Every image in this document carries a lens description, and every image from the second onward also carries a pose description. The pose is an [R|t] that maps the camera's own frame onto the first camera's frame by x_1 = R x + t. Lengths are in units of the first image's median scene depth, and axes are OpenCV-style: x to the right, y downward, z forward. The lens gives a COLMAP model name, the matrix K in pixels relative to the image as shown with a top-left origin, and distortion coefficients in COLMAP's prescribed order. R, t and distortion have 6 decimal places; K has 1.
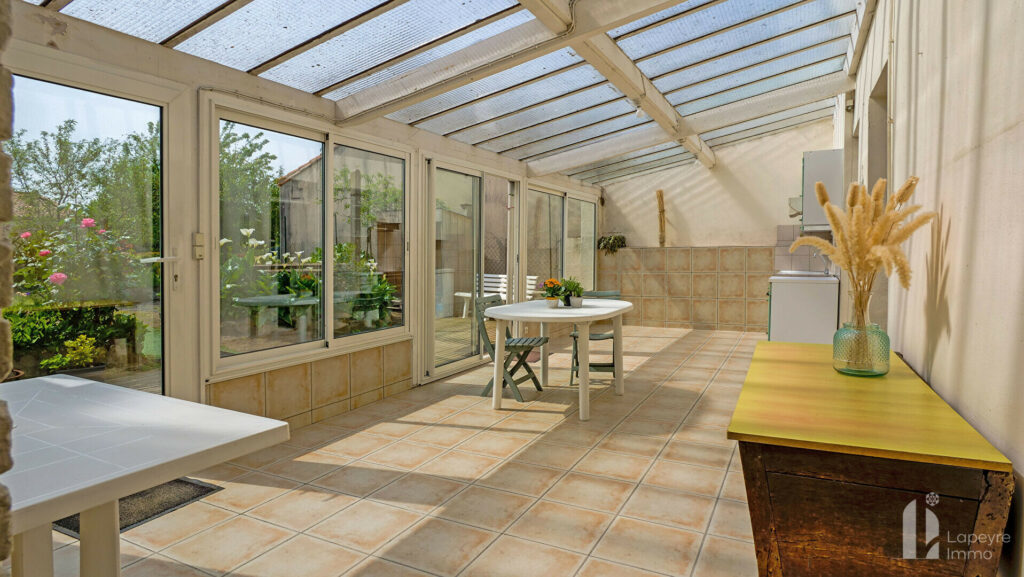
lens RADIAL K [[565.2, 0, 511.8], [0, 565.2, 258.5], [0, 0, 1]] dist [0.047010, 0.000204]
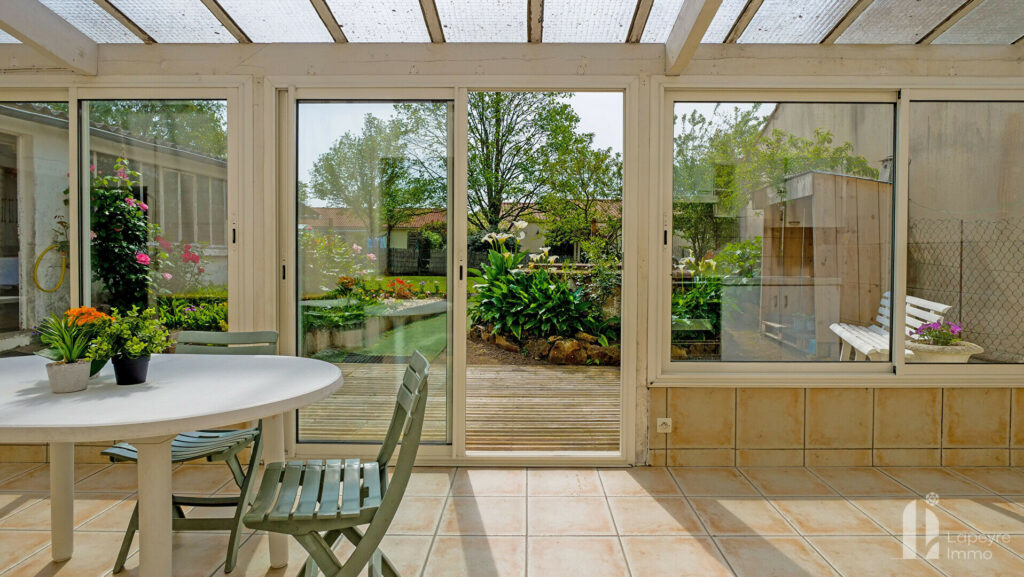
lens RADIAL K [[567.9, 0, 515.2], [0, 567.9, 260.9], [0, 0, 1]] dist [-0.034834, 0.000052]
pose [[0.448522, 0.022589, -0.893486, 0.118570], [-0.012013, 0.999743, 0.019245, -0.002385], [0.893691, 0.002102, 0.448678, 0.228781]]
